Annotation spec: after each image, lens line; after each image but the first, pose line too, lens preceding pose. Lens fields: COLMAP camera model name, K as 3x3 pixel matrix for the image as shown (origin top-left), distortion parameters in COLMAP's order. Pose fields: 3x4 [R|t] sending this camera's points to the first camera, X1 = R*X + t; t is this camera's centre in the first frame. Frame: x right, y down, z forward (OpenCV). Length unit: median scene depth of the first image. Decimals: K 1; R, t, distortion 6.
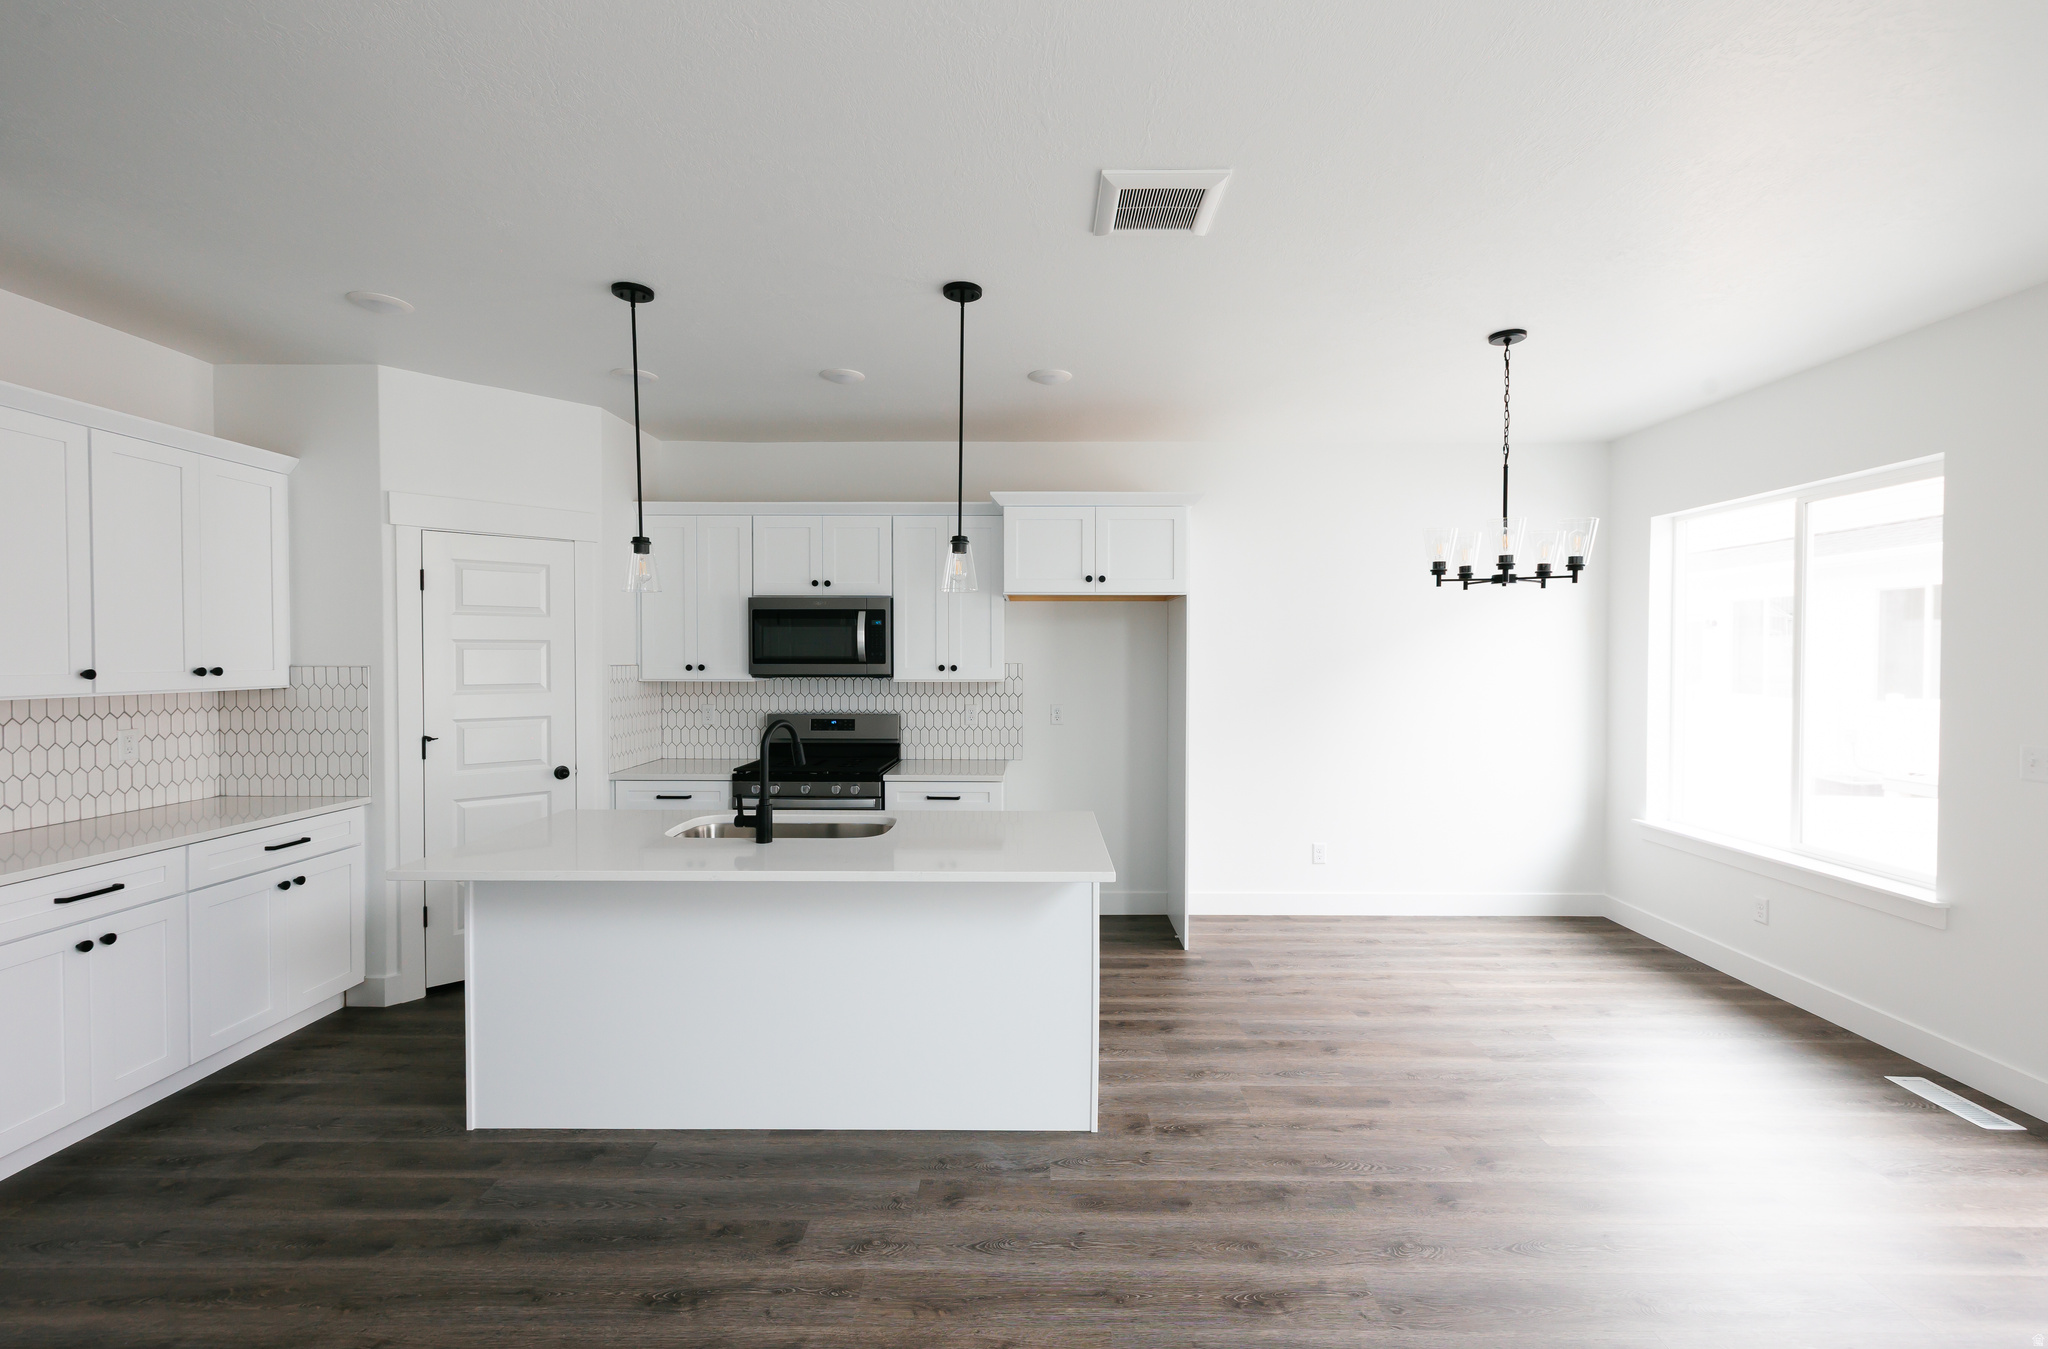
lens RADIAL K [[871.4, 0, 1029.1], [0, 871.4, 668.7], [0, 0, 1]] dist [0.001155, 0.000485]
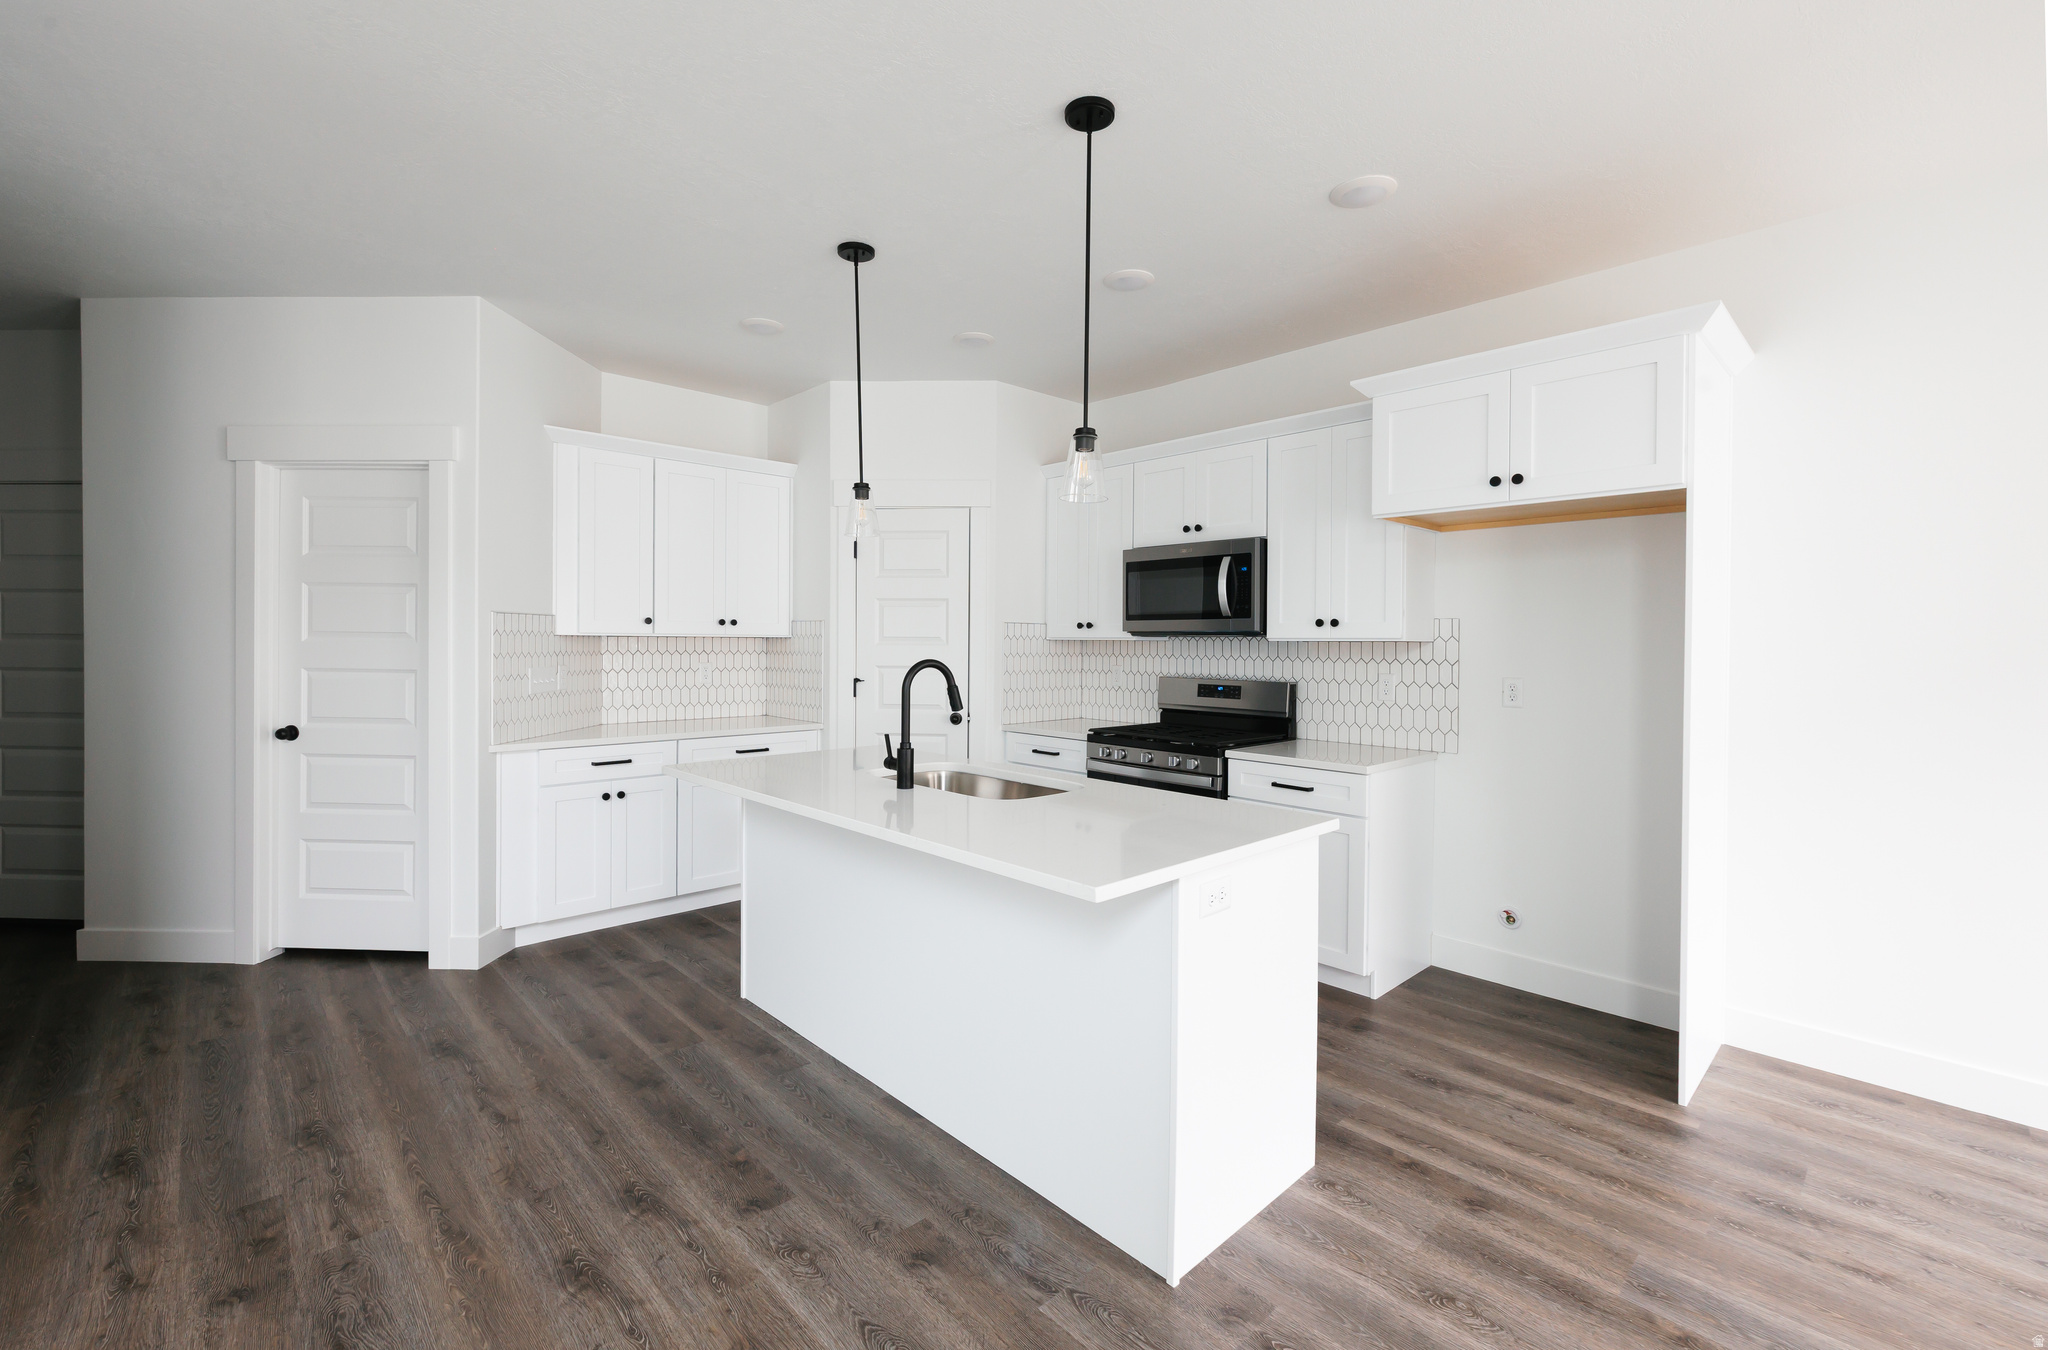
lens RADIAL K [[871.4, 0, 1014.5], [0, 871.4, 647.9], [0, 0, 1]] dist [0.001155, 0.000485]
pose [[0.684661, 0.008802, -0.728808, 0.354290], [-0.018467, 0.999816, -0.005274, 0.038835], [0.728627, 0.017069, 0.684698, 0.336454]]
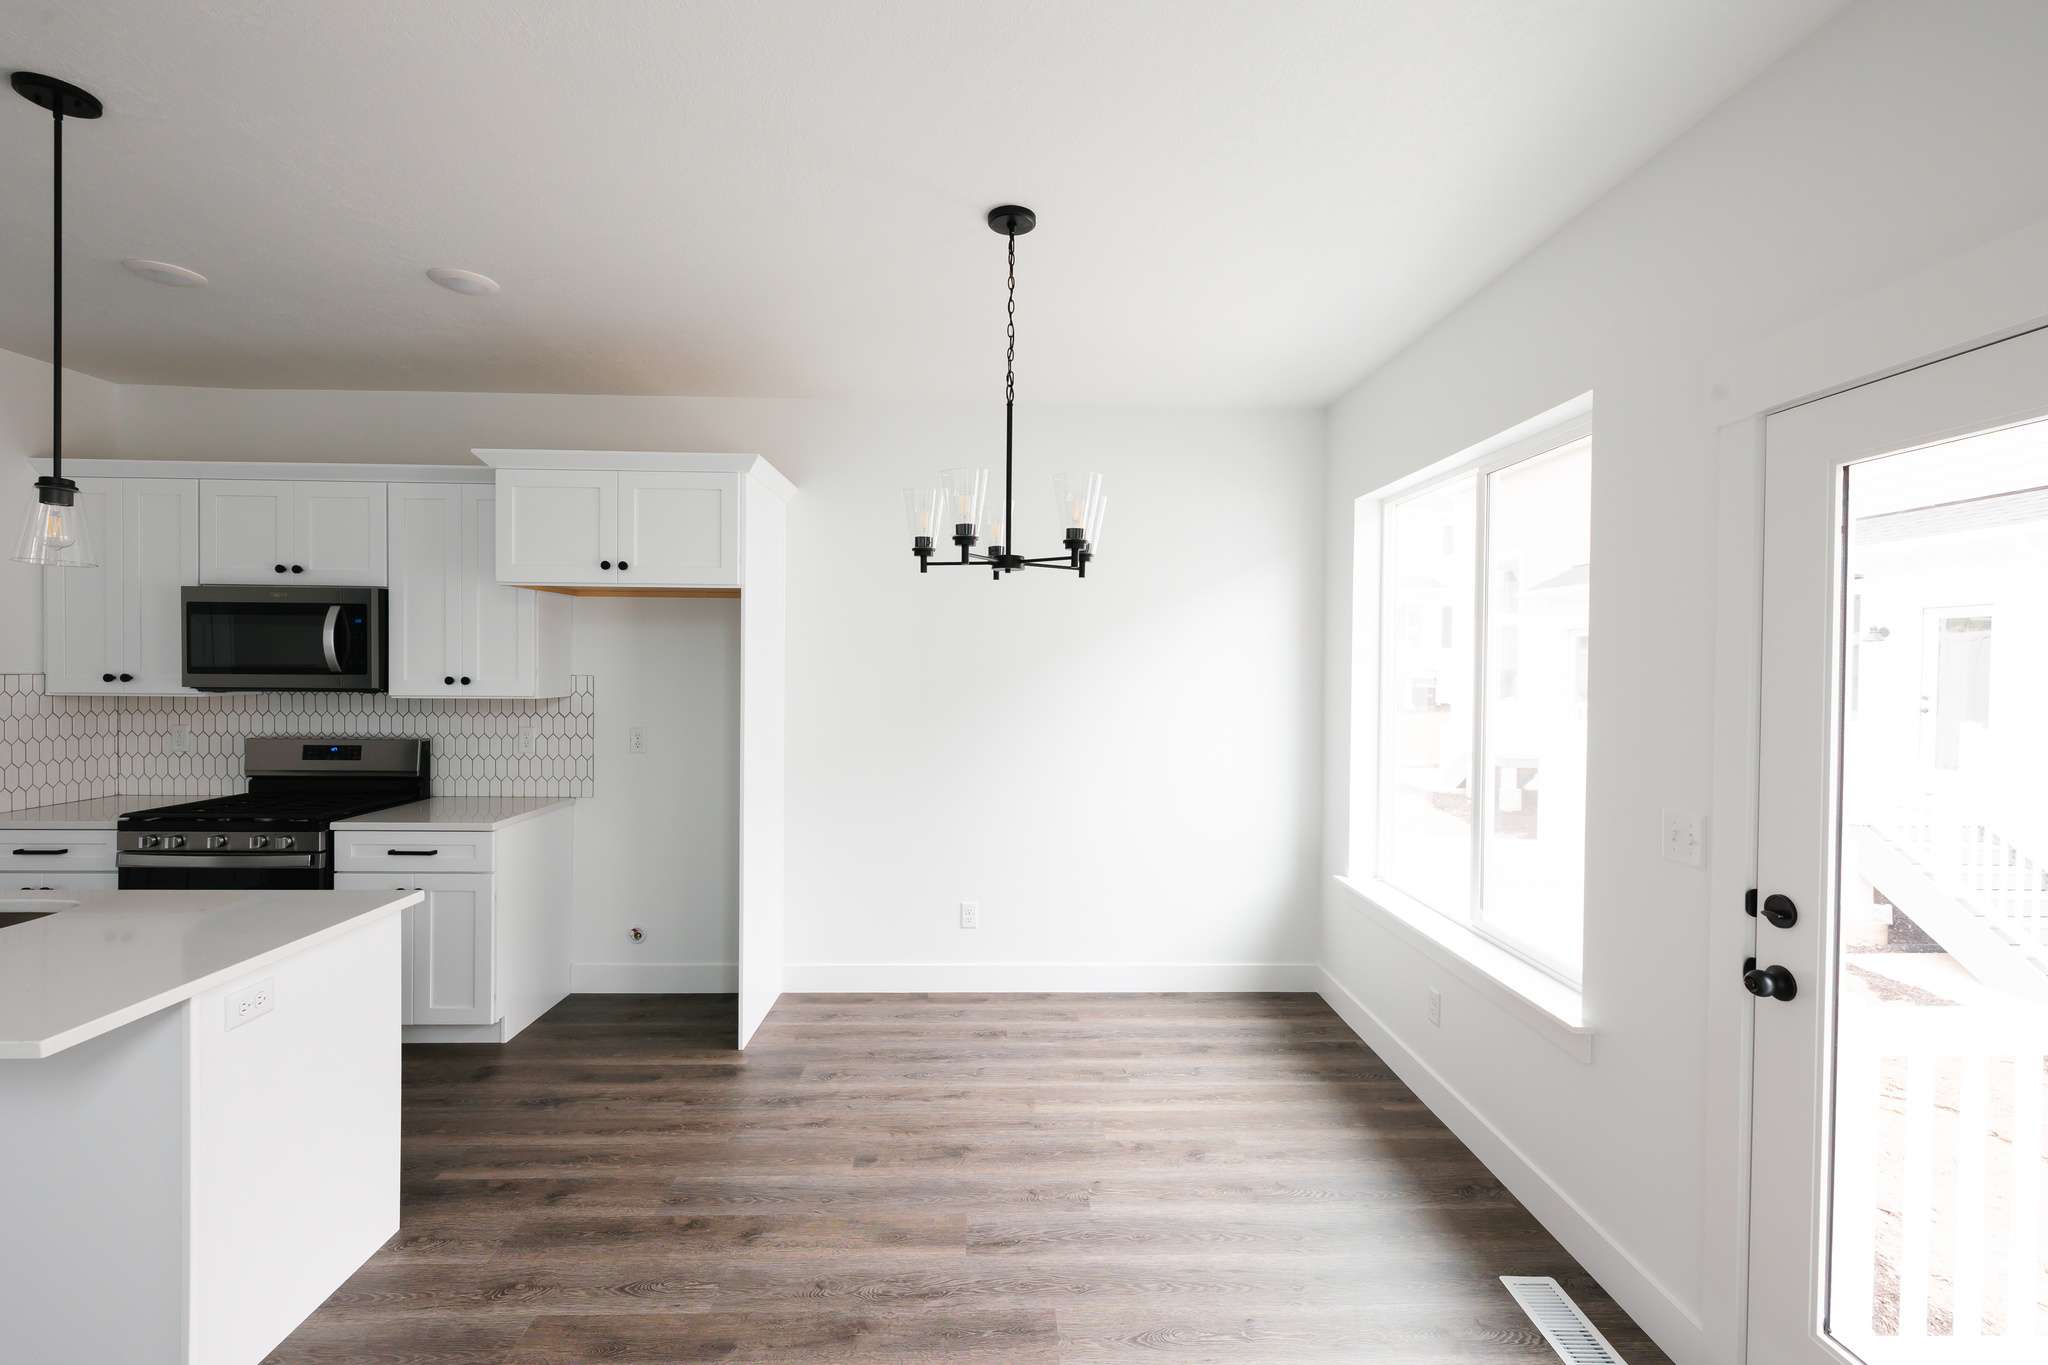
lens RADIAL K [[871.4, 0, 1031.2], [0, 871.4, 674.8], [0, 0, 1]] dist [0.001155, 0.000485]
pose [[0.999382, 0.007407, 0.034363, 0.488483], [-0.007253, 0.999963, -0.004589, -0.007646], [-0.034395, 0.004337, 0.999399, 0.265303]]
